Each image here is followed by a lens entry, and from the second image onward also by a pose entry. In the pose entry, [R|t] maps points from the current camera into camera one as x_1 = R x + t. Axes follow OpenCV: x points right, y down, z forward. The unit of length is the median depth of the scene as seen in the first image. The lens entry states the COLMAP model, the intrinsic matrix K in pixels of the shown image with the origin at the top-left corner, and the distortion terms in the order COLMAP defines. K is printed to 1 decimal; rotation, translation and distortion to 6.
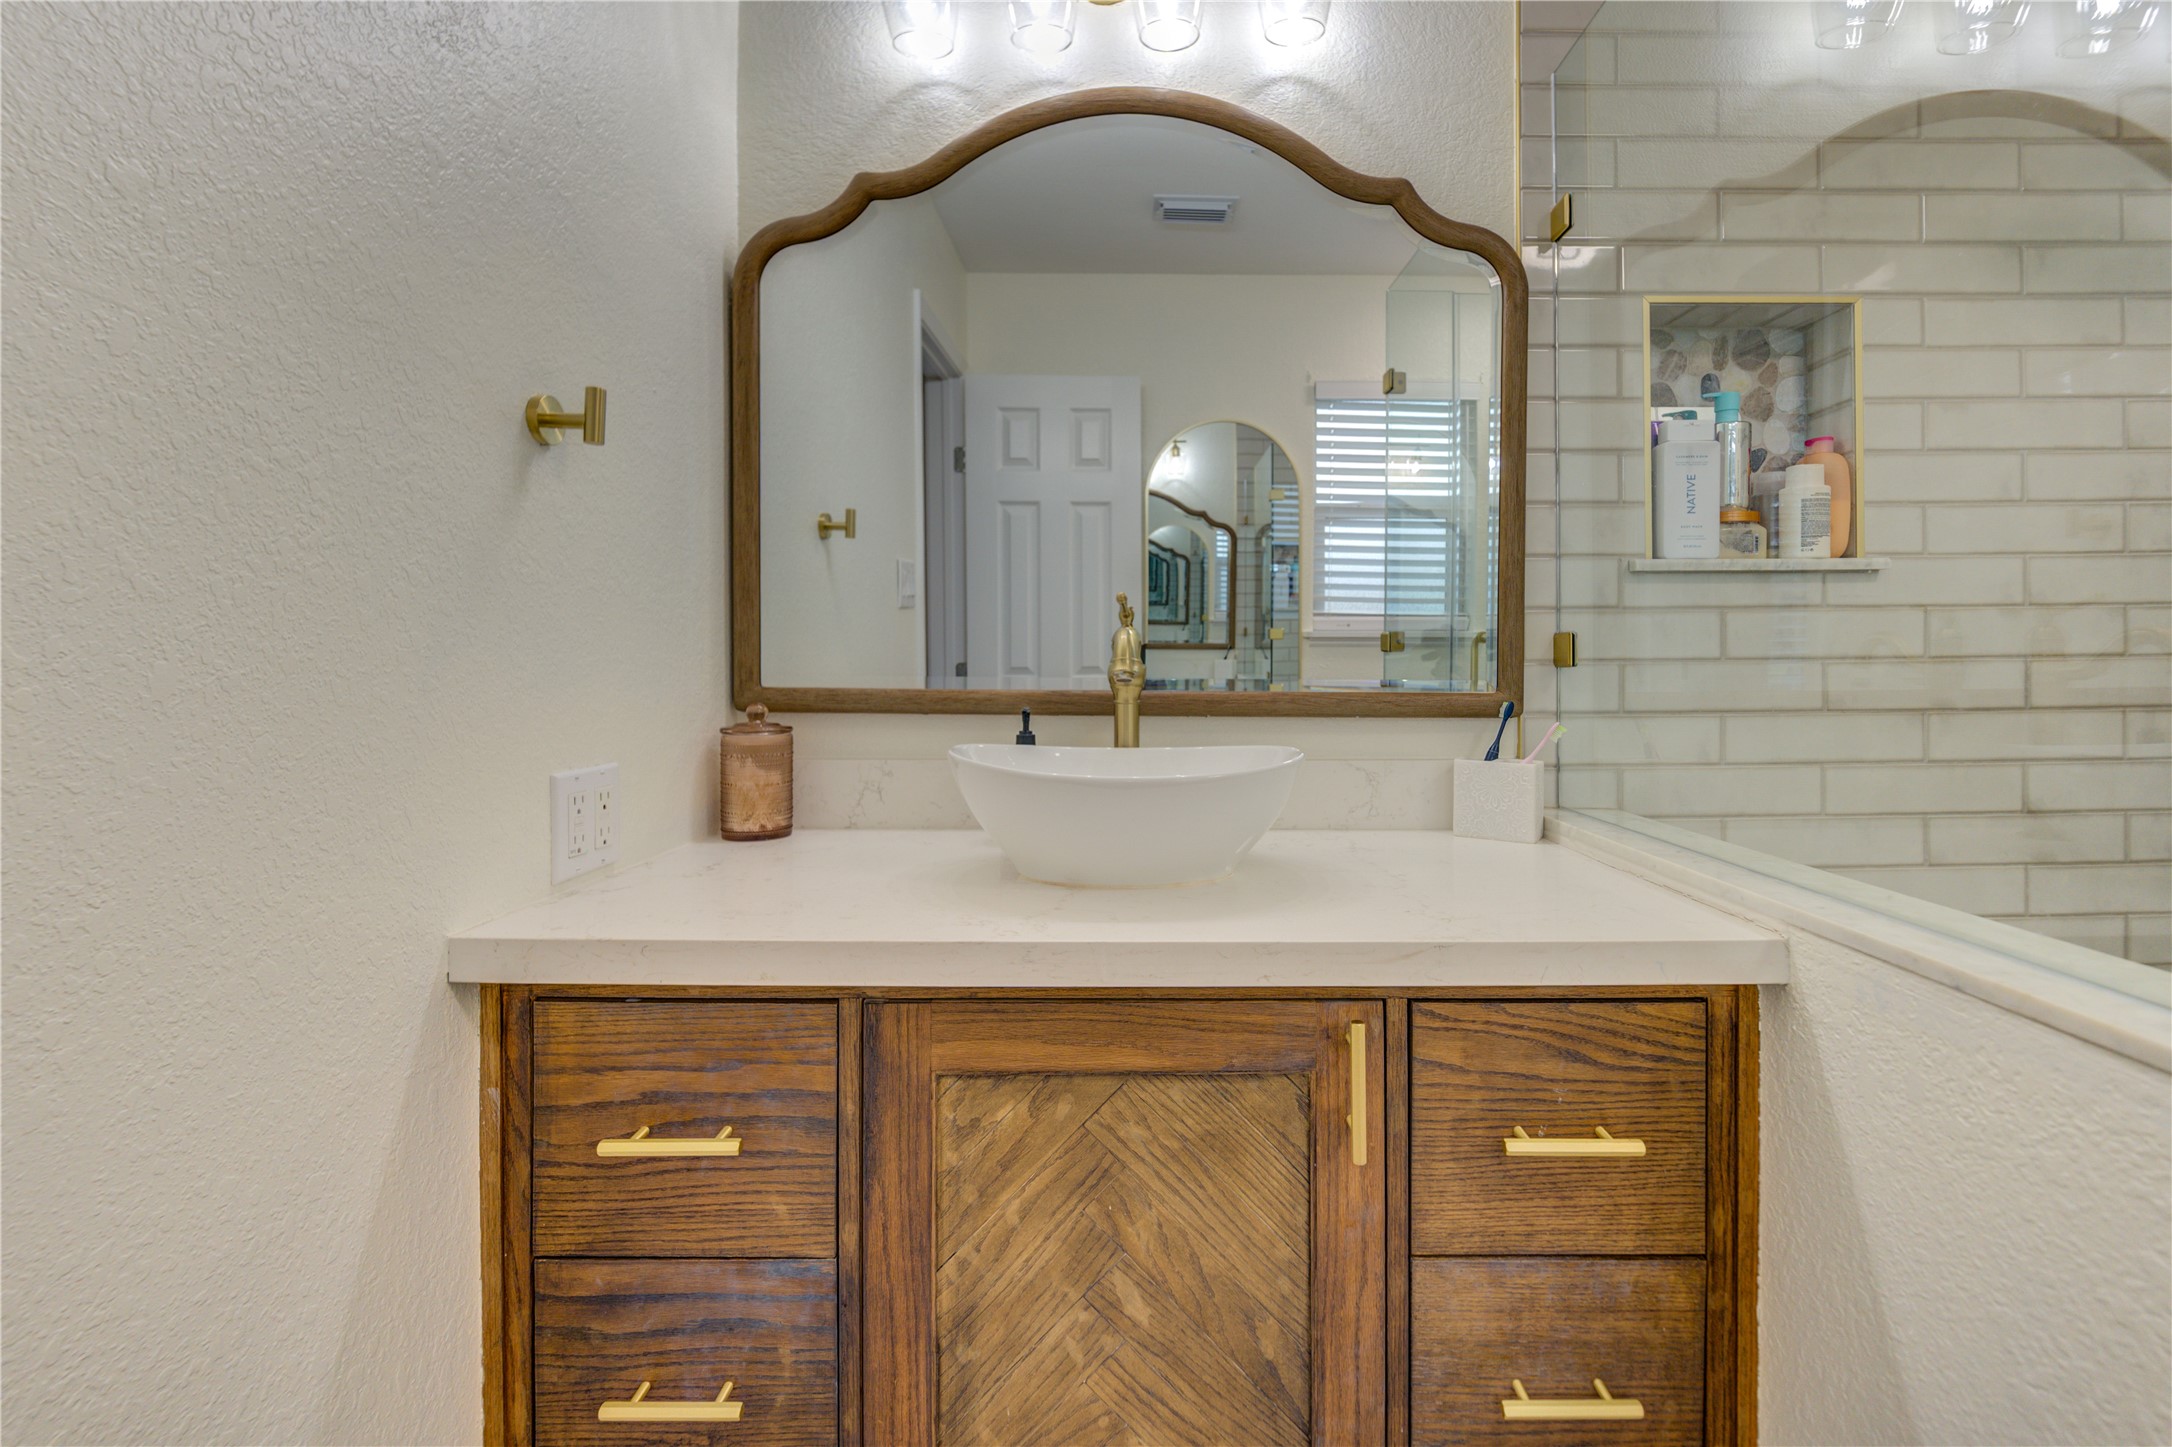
lens RADIAL K [[948.5, 0, 1084.2], [0, 948.5, 669.8], [0, 0, 1]] dist [-0.001843, -0.007512]
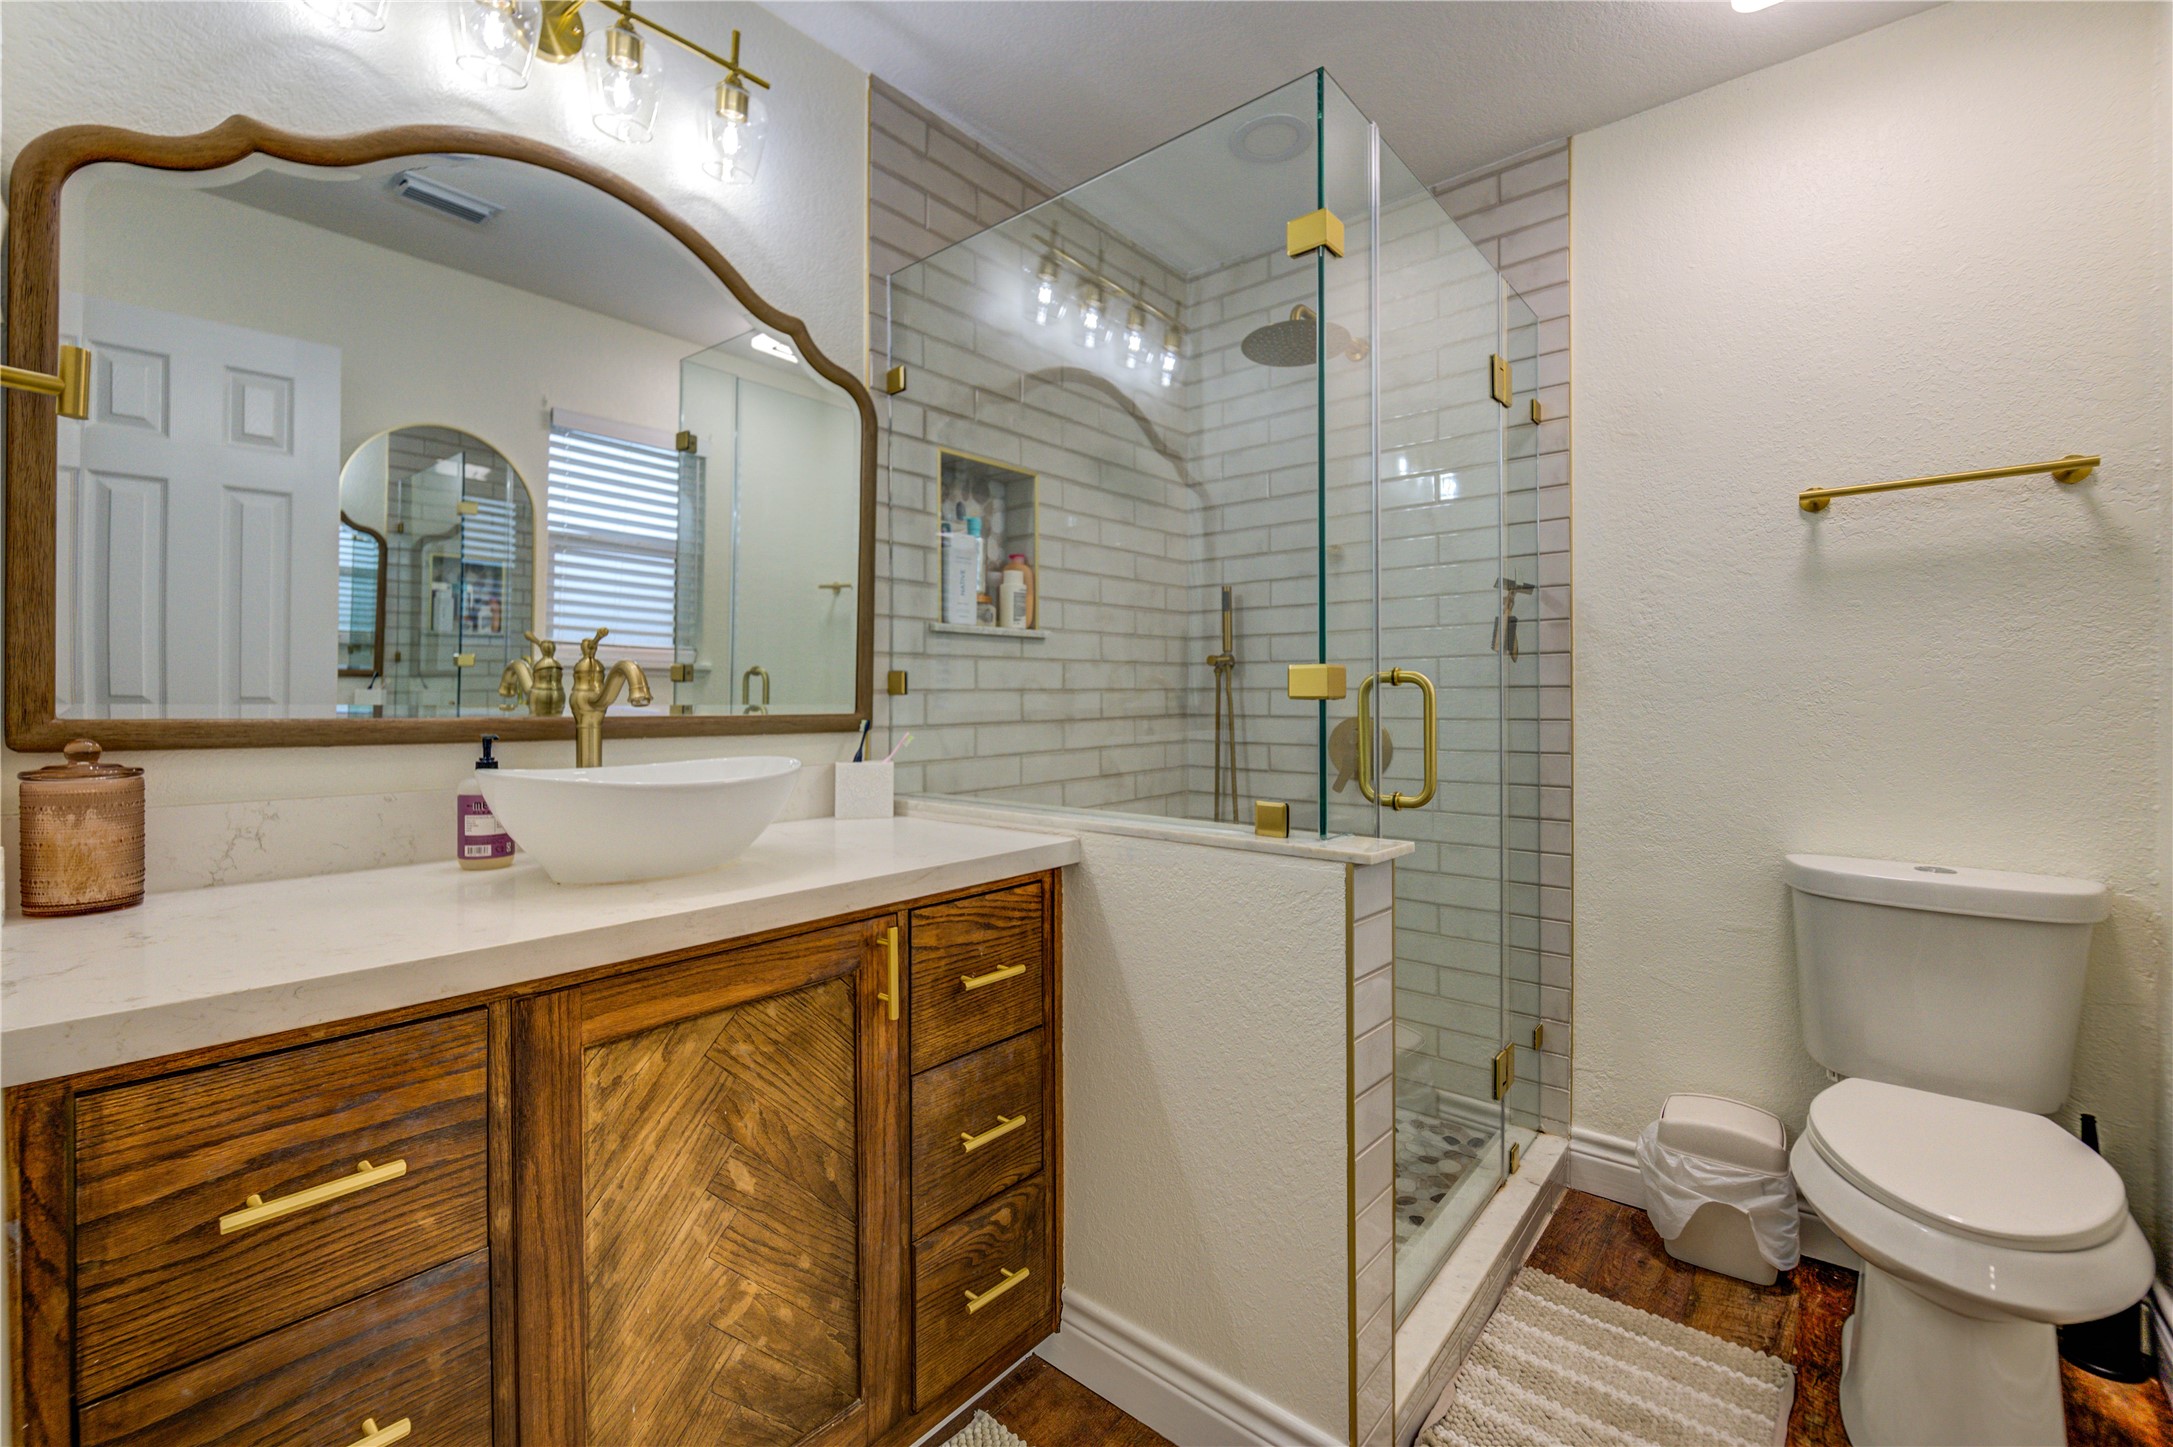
lens RADIAL K [[898.6, 0, 1082.3], [0, 898.6, 701.7], [0, 0, 1]] dist [0.000321, -0.005641]
pose [[0.651457, -0.004672, 0.758671, -0.582460], [0.002013, 0.999988, 0.004430, 0.002582], [-0.758683, -0.001359, 0.651459, -0.166957]]
